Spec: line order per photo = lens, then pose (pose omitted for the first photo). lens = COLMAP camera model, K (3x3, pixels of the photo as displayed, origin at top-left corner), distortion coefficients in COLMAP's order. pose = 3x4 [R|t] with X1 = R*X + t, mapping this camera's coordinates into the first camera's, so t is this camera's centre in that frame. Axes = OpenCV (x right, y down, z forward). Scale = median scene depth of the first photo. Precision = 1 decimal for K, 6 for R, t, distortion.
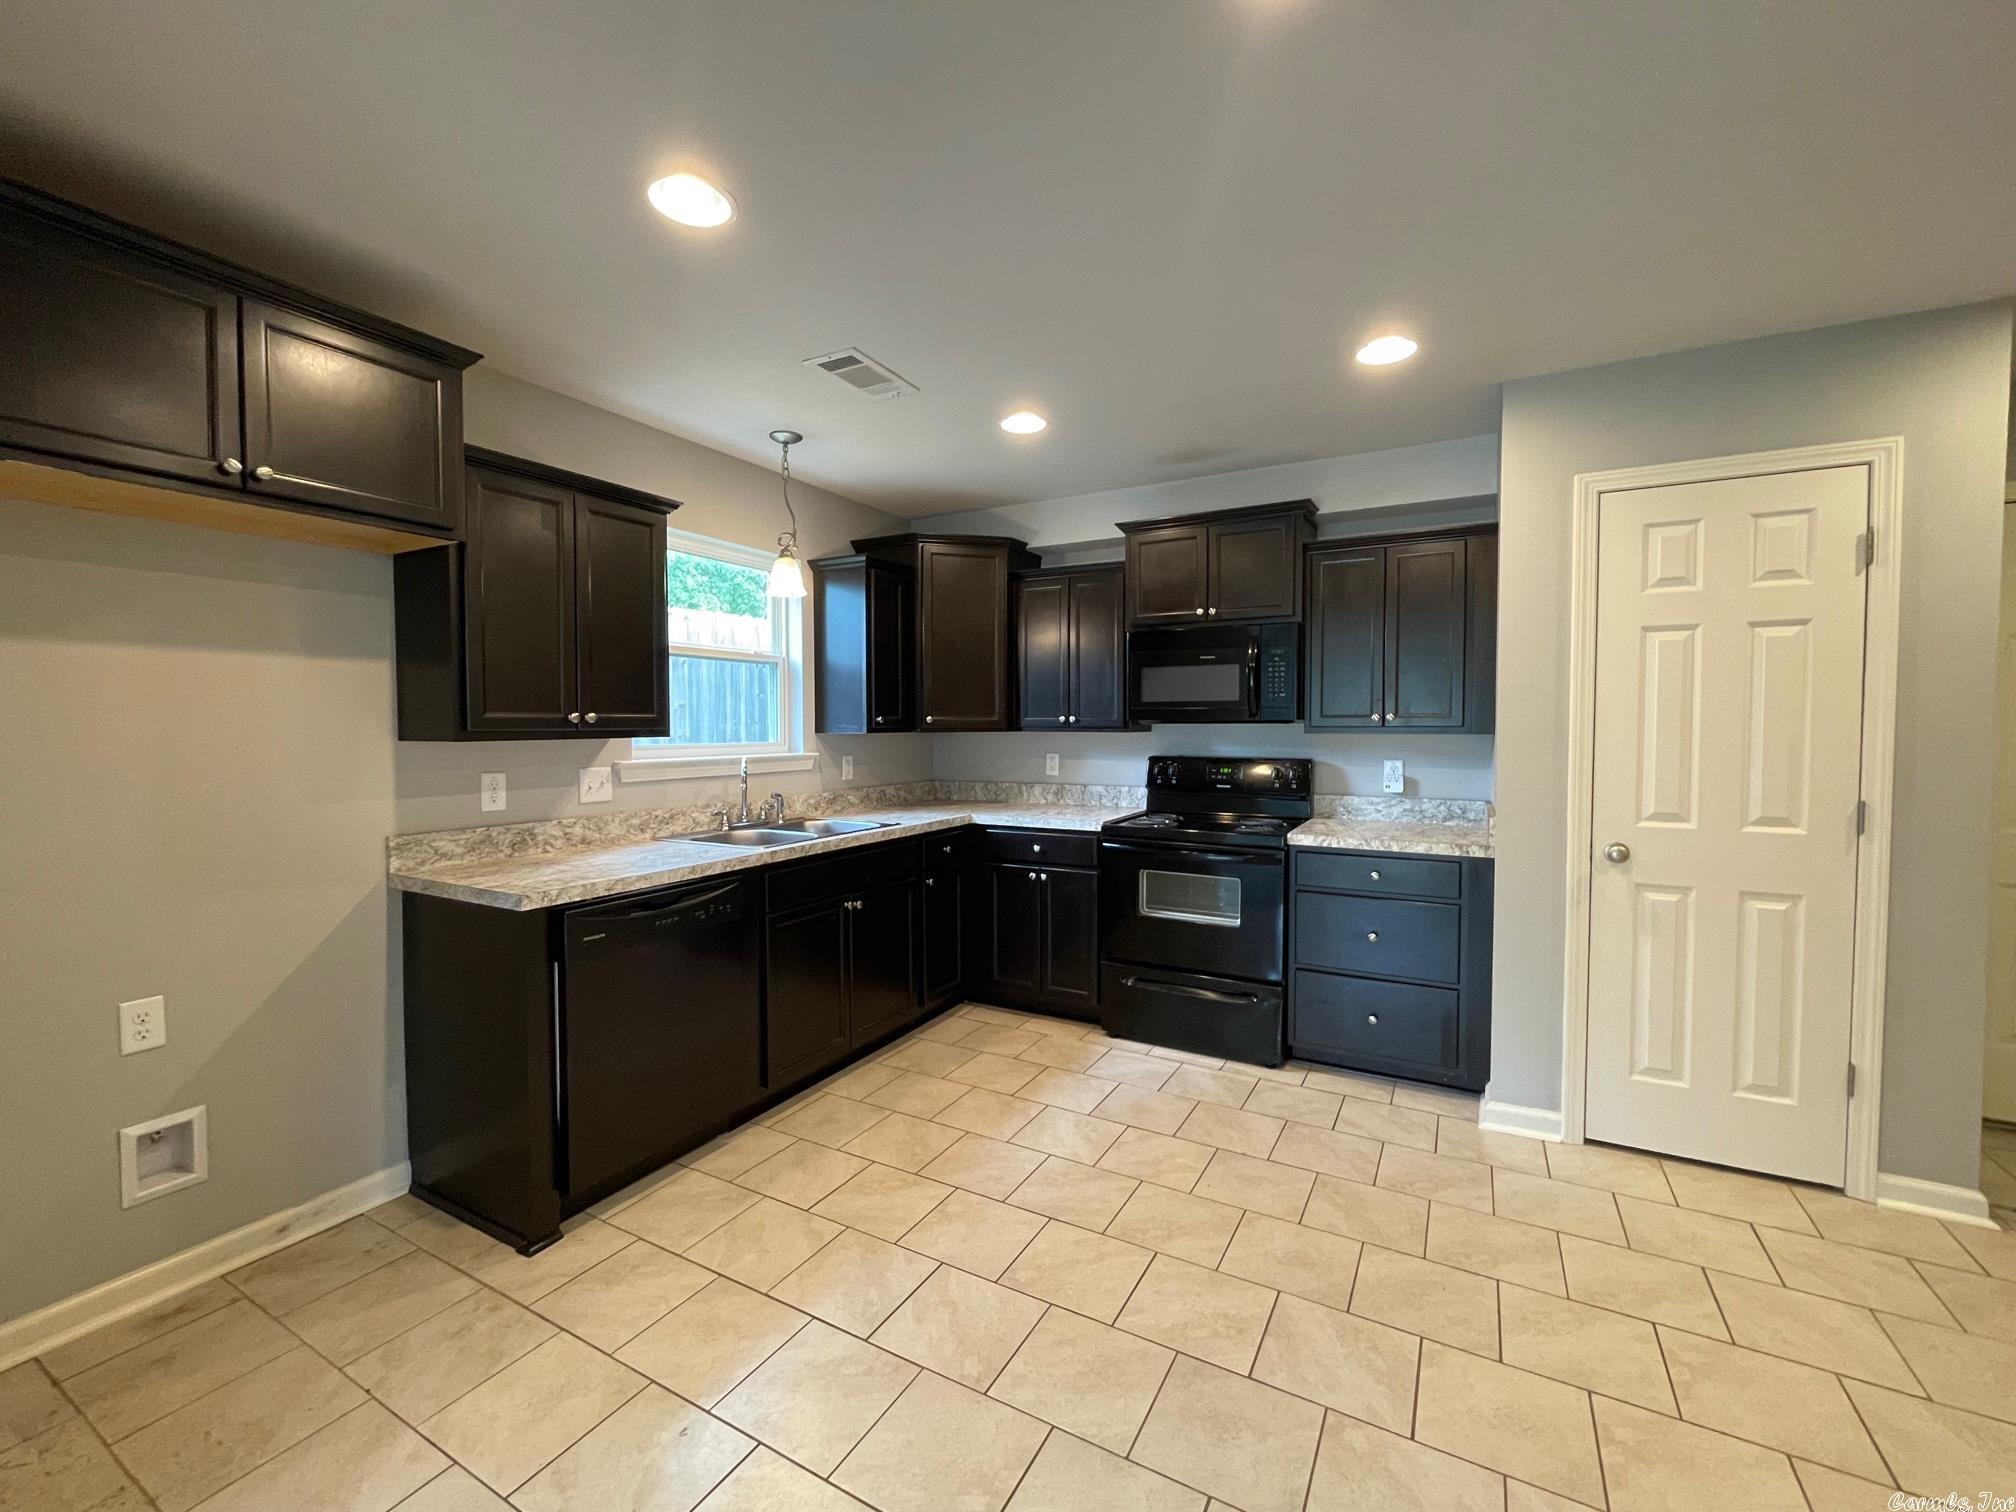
lens RADIAL K [[831.0, 0, 1009.3], [0, 831.0, 753.8], [0, 0, 1]] dist [-0.003563, -0.000335]
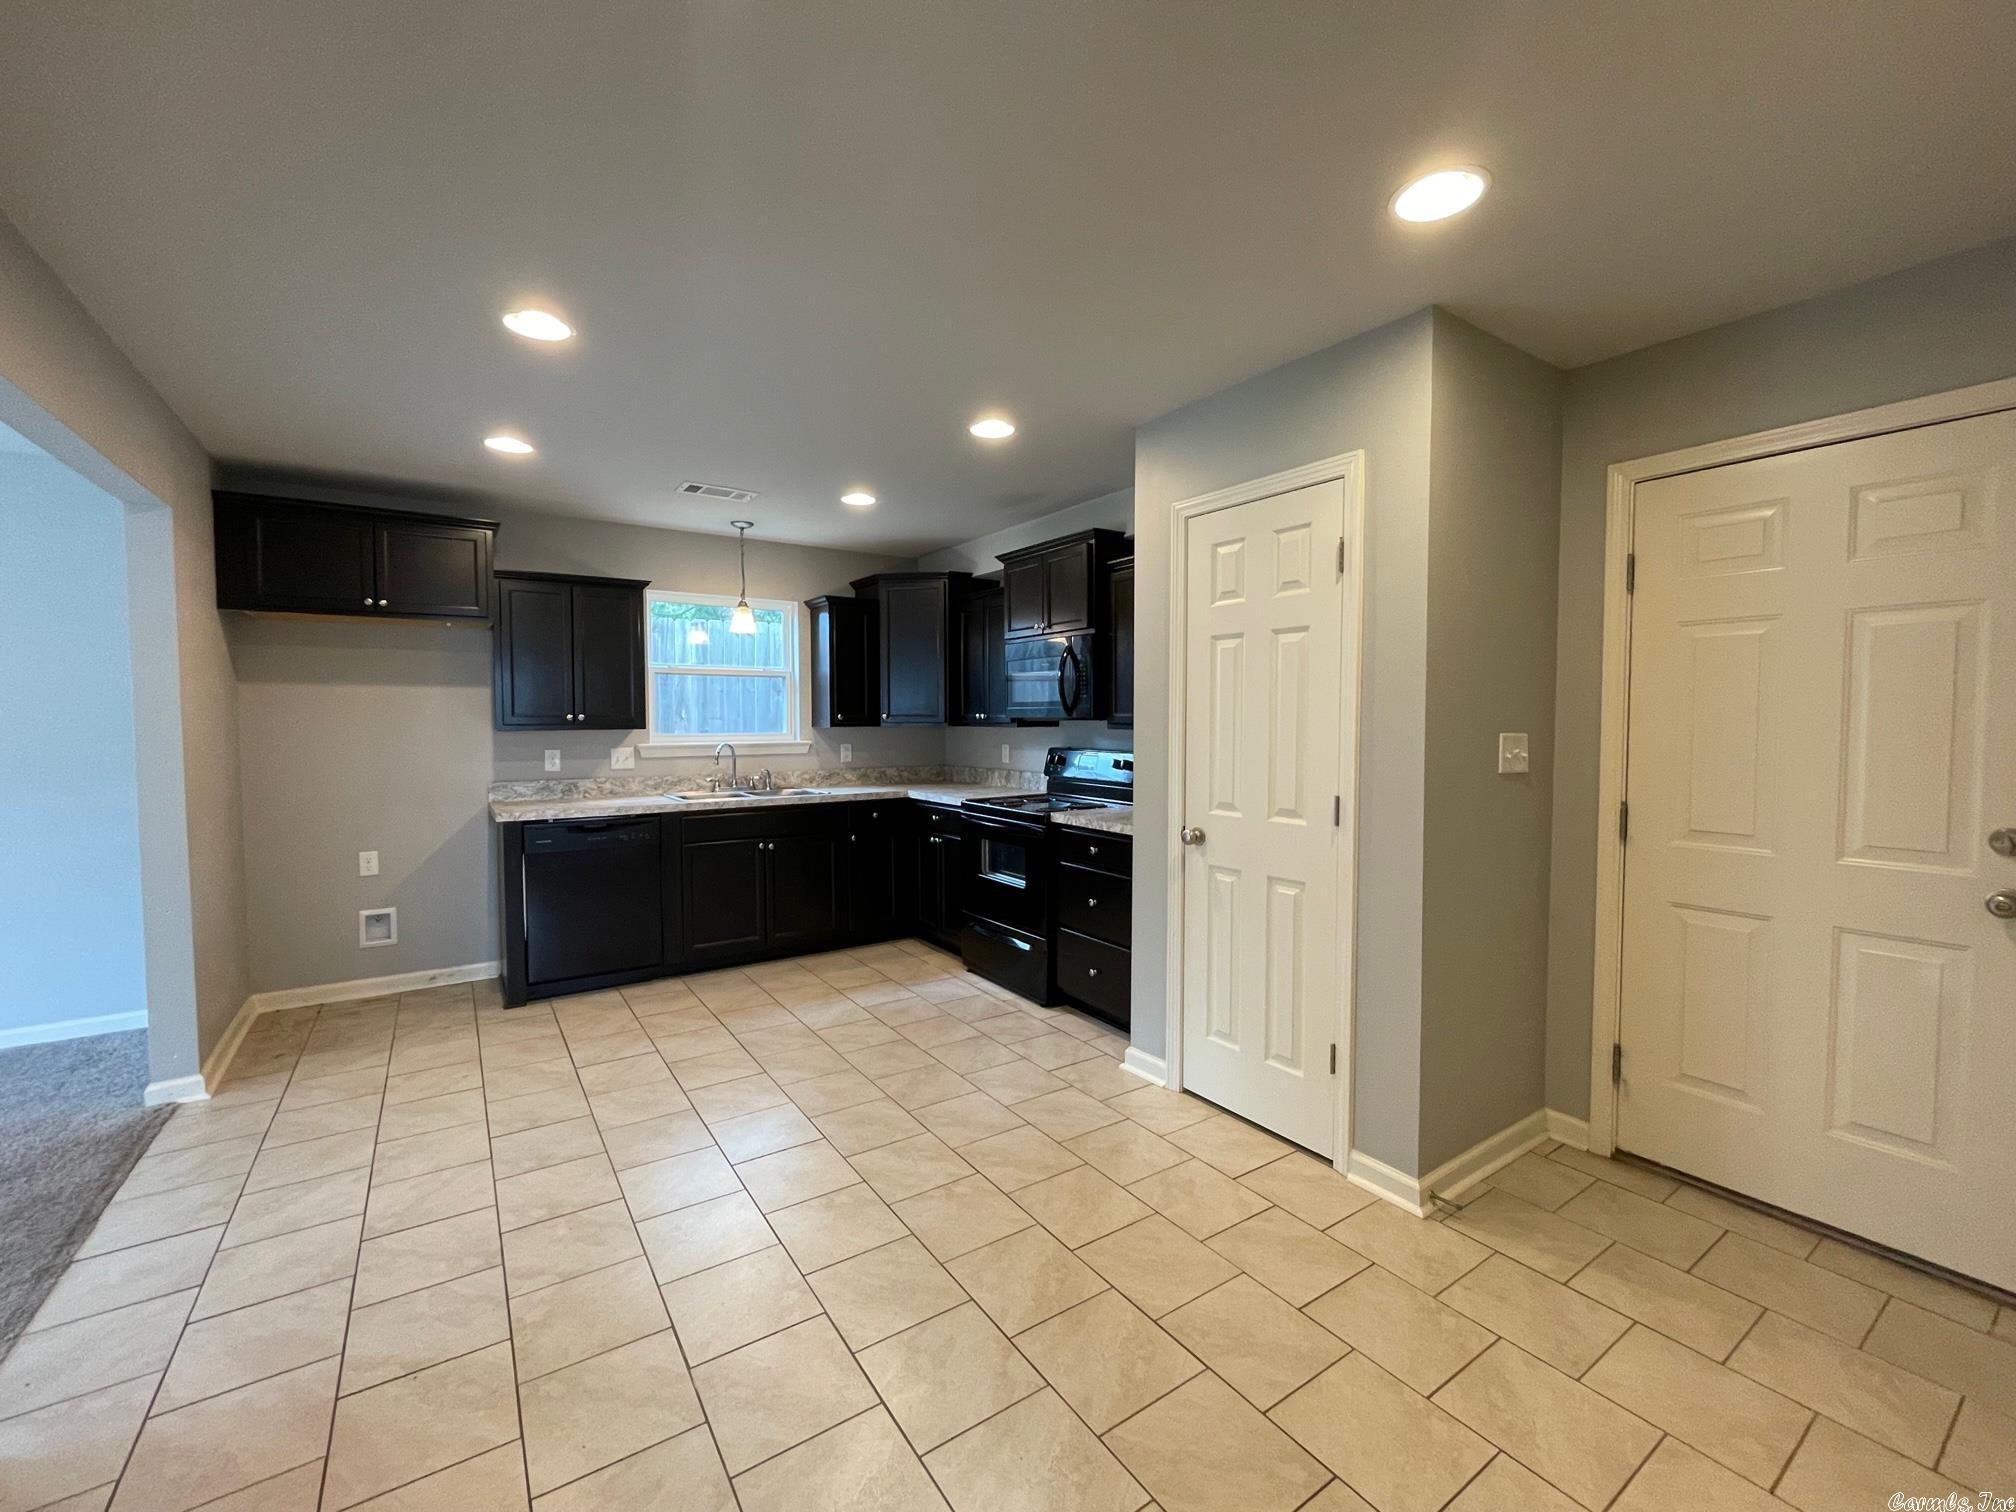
lens RADIAL K [[831.0, 0, 1010.2], [0, 831.0, 754.0], [0, 0, 1]] dist [-0.003563, -0.000335]
pose [[0.895442, 0.019239, -0.444763, 0.941739], [-0.015439, 0.999807, 0.012165, -0.002616], [0.444911, -0.004026, 0.895566, -0.117219]]
